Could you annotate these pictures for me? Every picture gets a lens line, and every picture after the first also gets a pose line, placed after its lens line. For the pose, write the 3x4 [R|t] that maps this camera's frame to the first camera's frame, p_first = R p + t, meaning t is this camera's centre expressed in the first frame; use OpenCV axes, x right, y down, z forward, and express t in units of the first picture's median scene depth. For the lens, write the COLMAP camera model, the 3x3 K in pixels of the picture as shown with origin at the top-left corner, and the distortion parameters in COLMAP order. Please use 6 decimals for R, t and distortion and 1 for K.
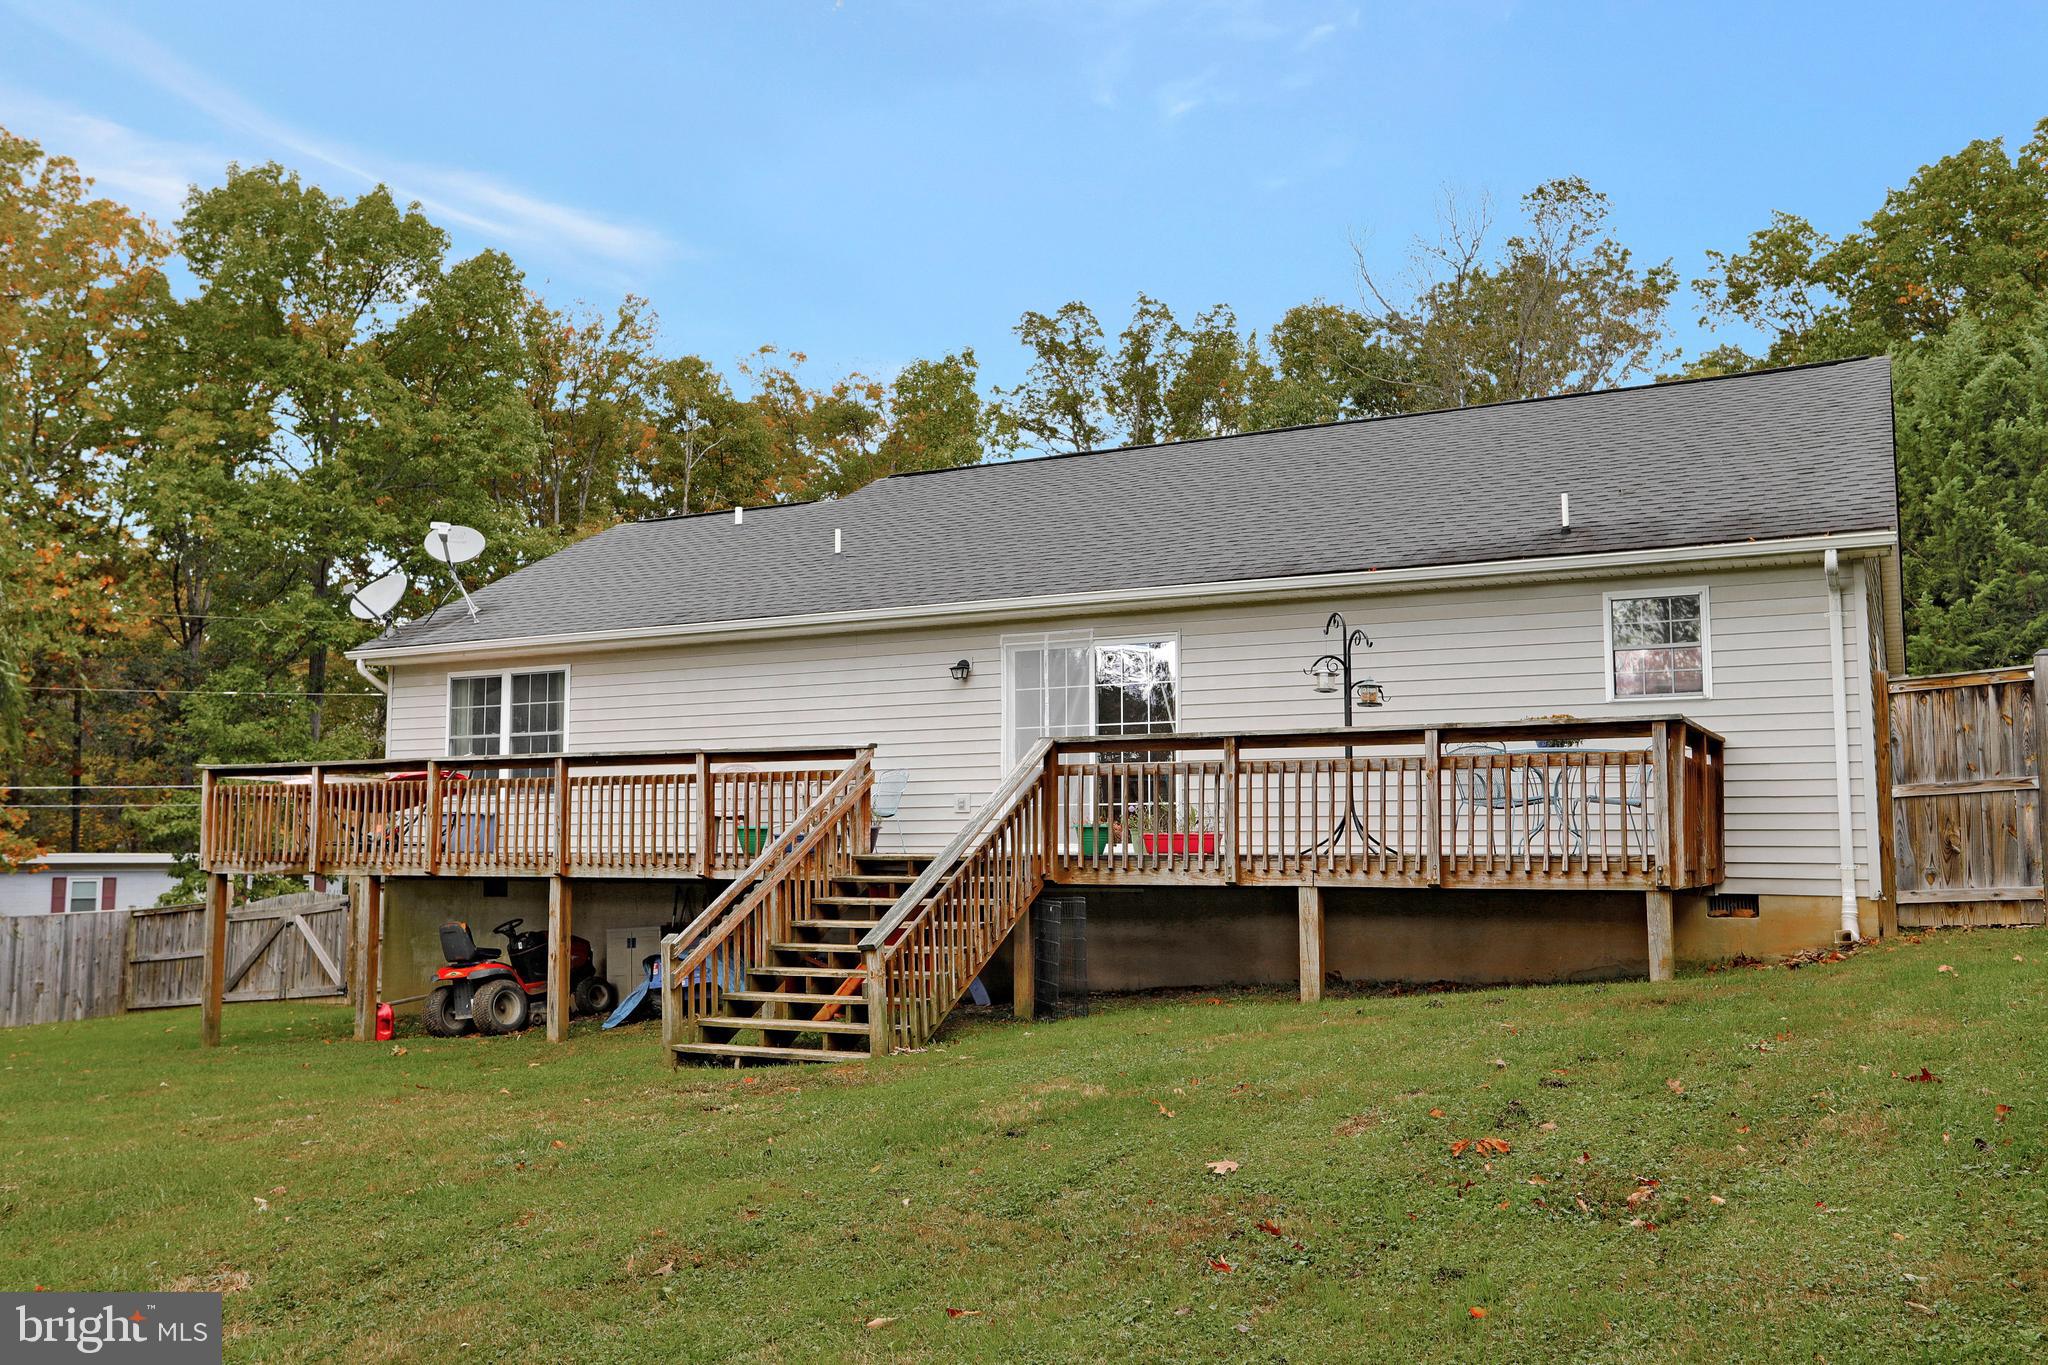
lens RADIAL K [[1696.1, 0, 1024.0], [0, 1696.1, 682.5], [0, 0, 1]] dist [-0.007639, 0.071486]
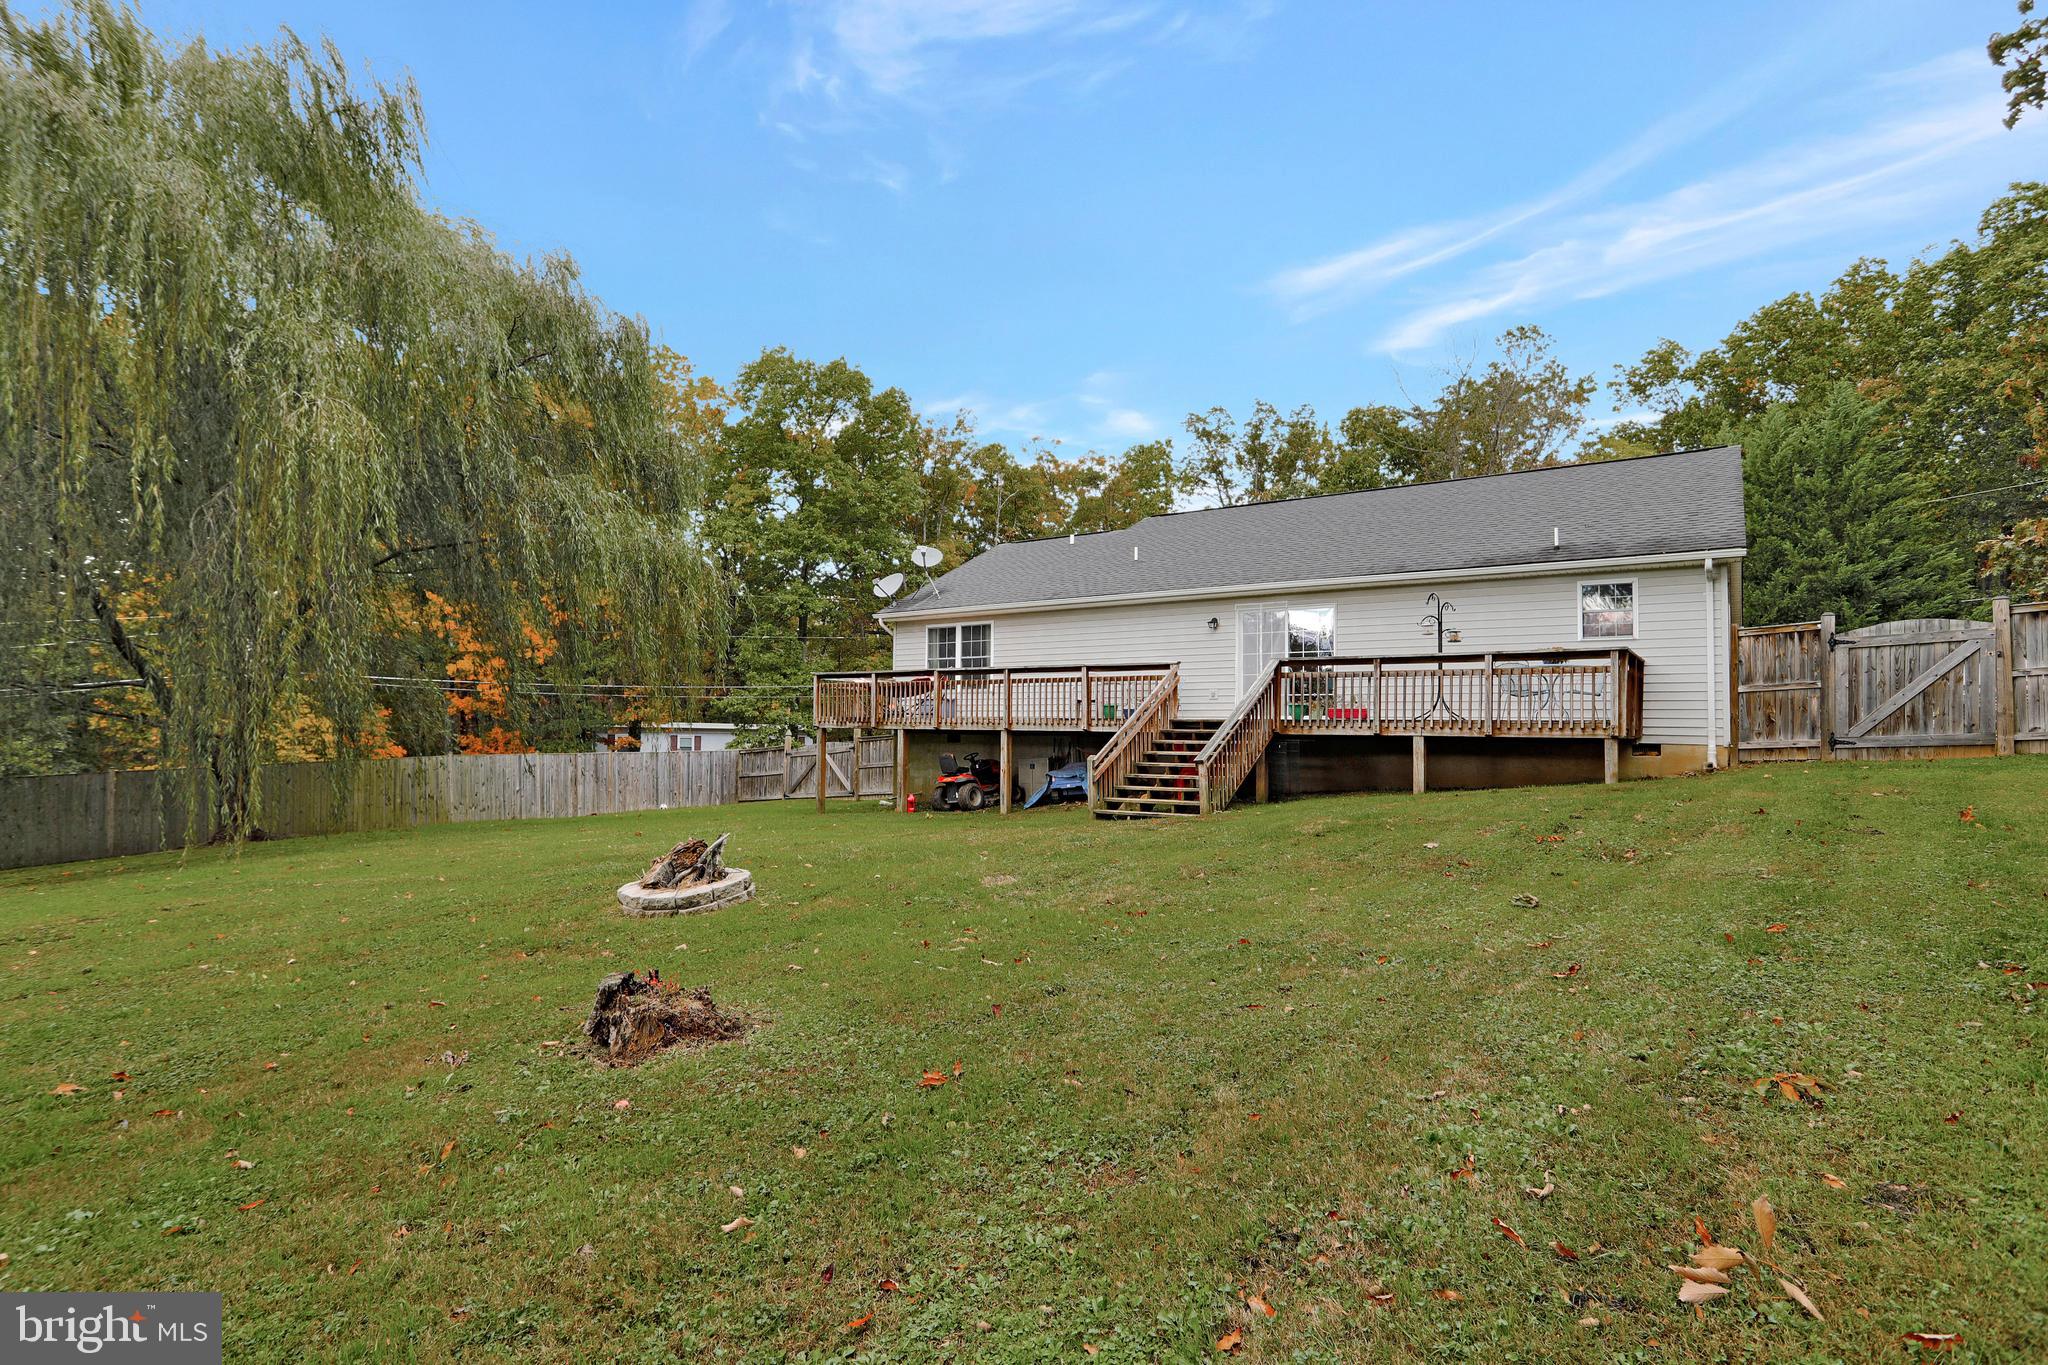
lens RADIAL K [[1022.7, 0, 1024.0], [0, 1022.7, 682.5], [0, 0, 1]] dist [-0.057079, 0.027286]
pose [[0.990414, 0.006371, -0.137983, -0.087986], [0.000515, 0.998758, 0.049816, 0.001626], [0.138129, -0.049409, 0.989181, -0.147965]]
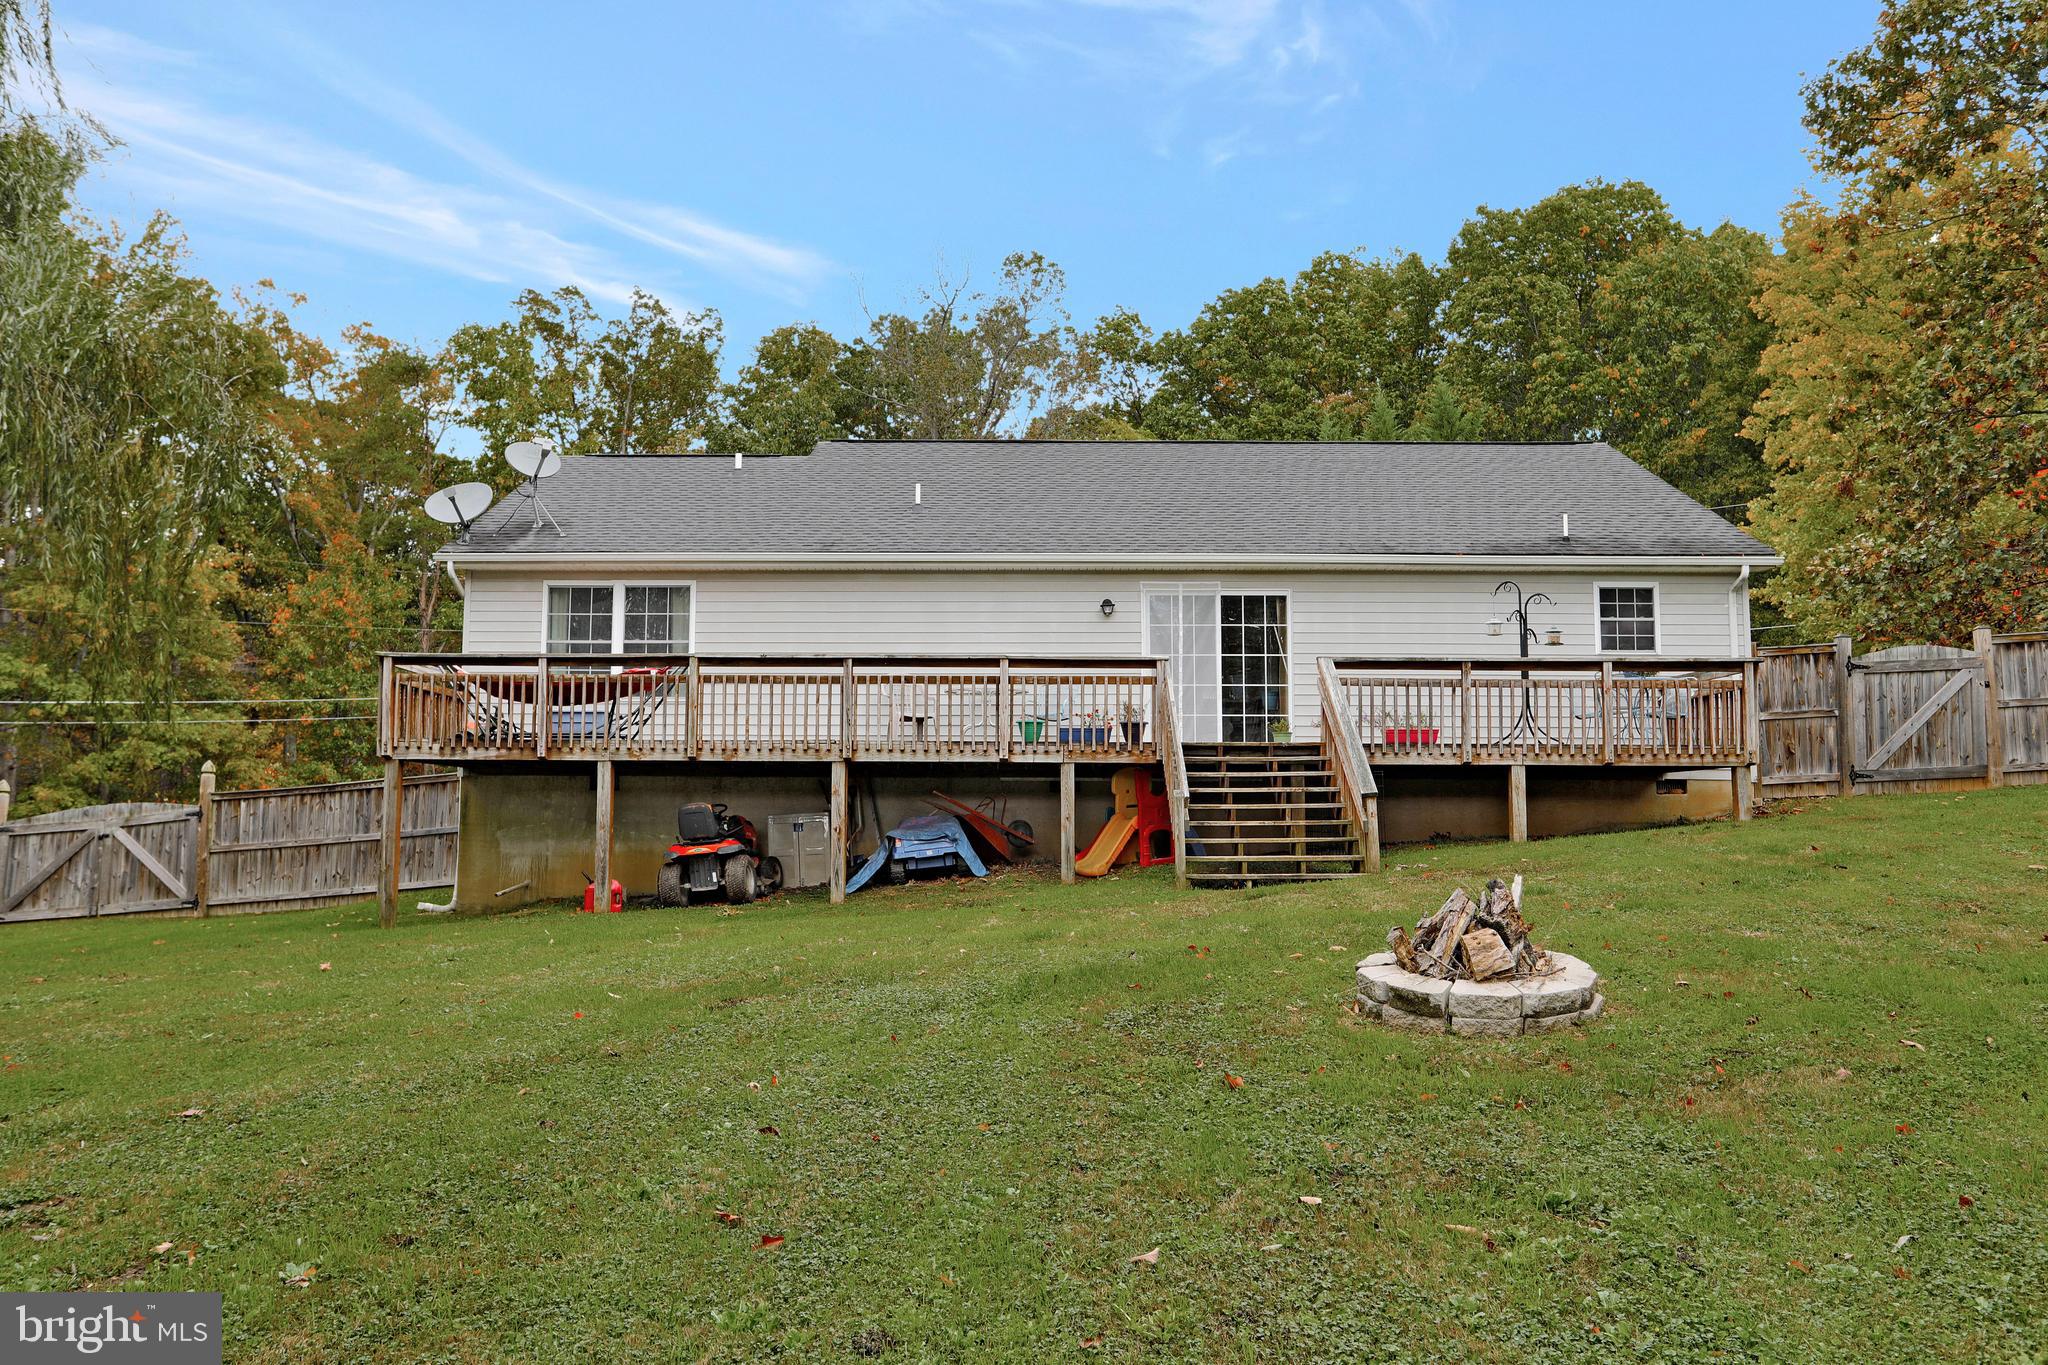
lens RADIAL K [[1542.9, 0, 1024.0], [0, 1542.9, 682.5], [0, 0, 1]] dist [0.000033, 0.003145]
pose [[0.887979, 0.044865, 0.457691, -0.619733], [-0.049401, 0.998777, -0.002061, 0.054584], [-0.457223, -0.020781, 0.889109, 0.007494]]
